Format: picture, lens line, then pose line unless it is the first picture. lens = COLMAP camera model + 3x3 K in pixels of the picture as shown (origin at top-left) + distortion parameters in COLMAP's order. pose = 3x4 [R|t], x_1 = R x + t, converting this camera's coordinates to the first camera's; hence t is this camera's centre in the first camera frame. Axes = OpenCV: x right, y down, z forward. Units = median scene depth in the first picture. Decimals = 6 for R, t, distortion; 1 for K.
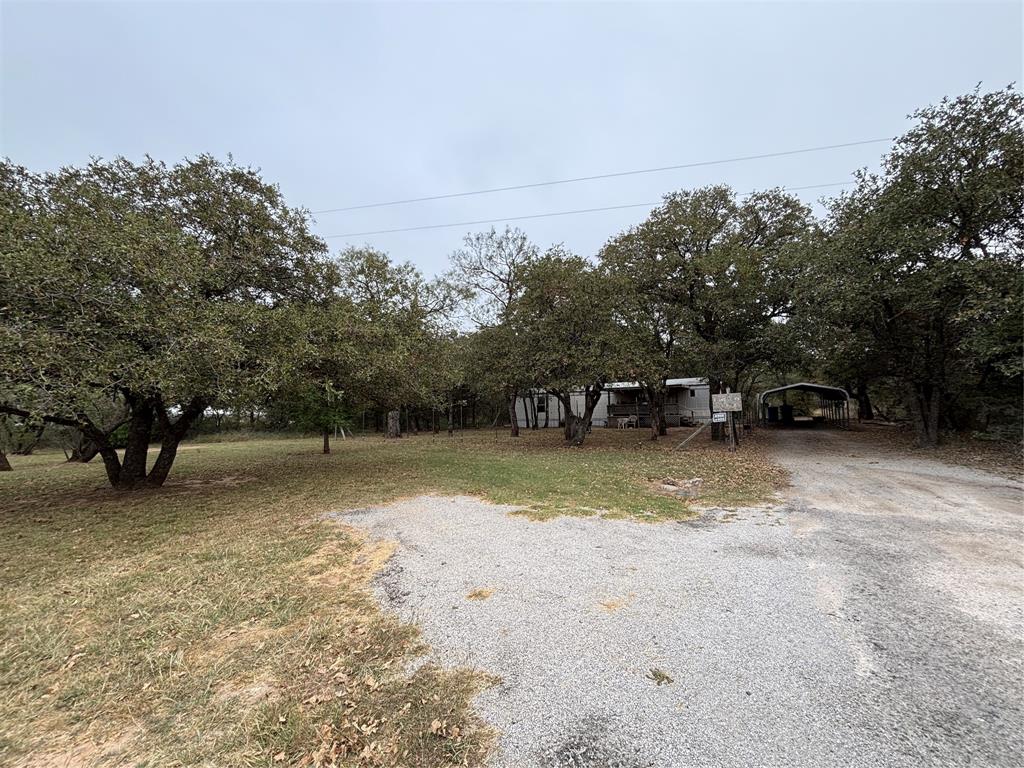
lens RADIAL K [[412.5, 0, 511.7], [0, 412.5, 389.2], [0, 0, 1]] dist [-0.000964, 0.001152]
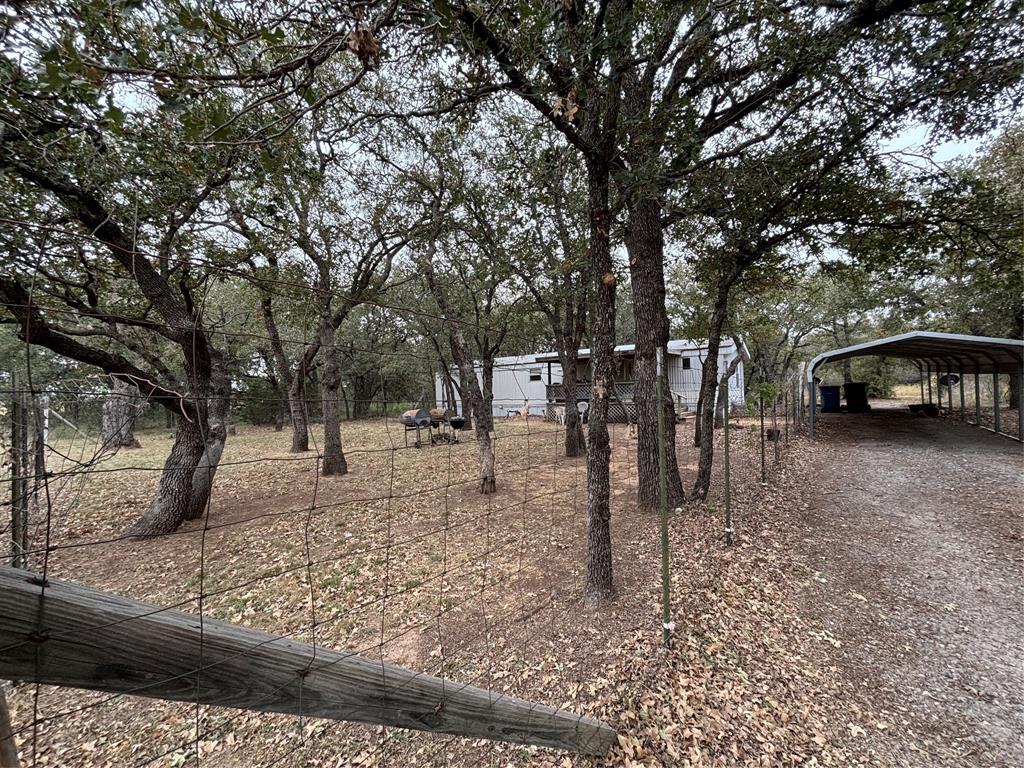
lens RADIAL K [[412.5, 0, 509.2], [0, 412.5, 381.9], [0, 0, 1]] dist [-0.000964, 0.001152]
pose [[0.996530, -0.010026, -0.082624, 0.233222], [0.013287, 0.999150, 0.039010, 0.009538], [0.082163, -0.039973, 0.995817, 0.387707]]
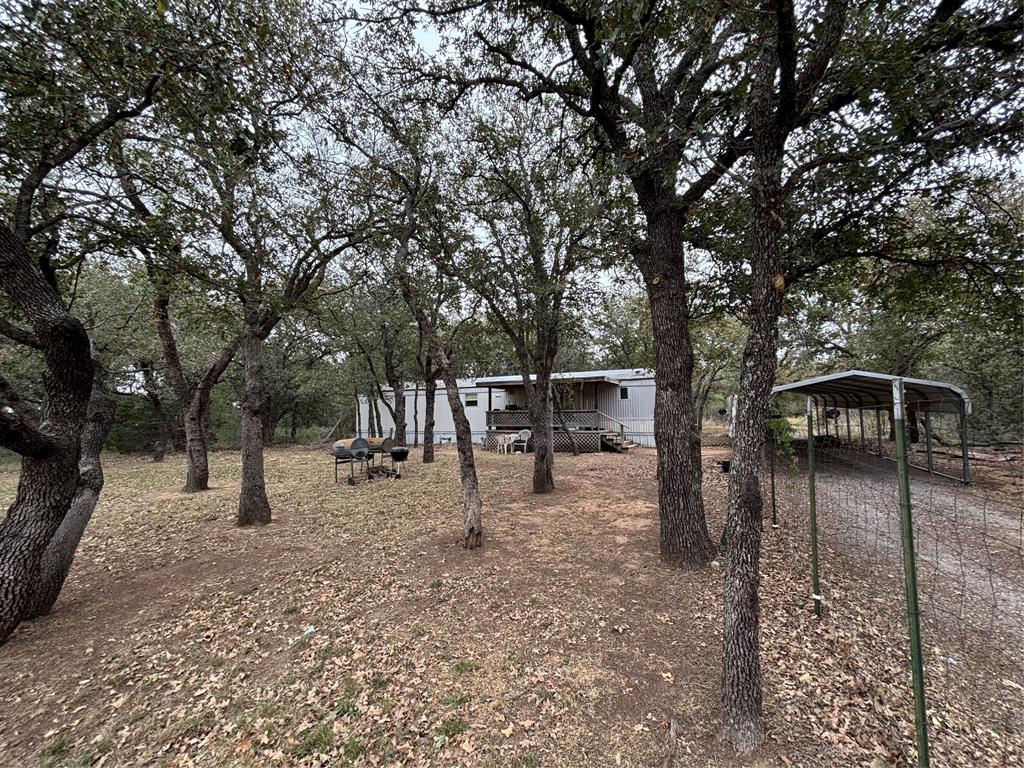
lens RADIAL K [[412.5, 0, 512.3], [0, 412.5, 382.4], [0, 0, 1]] dist [-0.000964, 0.001152]
pose [[0.991823, 0.019263, 0.126158, 0.198342], [-0.016947, 0.999668, -0.019405, 0.008671], [-0.126489, 0.017108, 0.991820, 0.419160]]
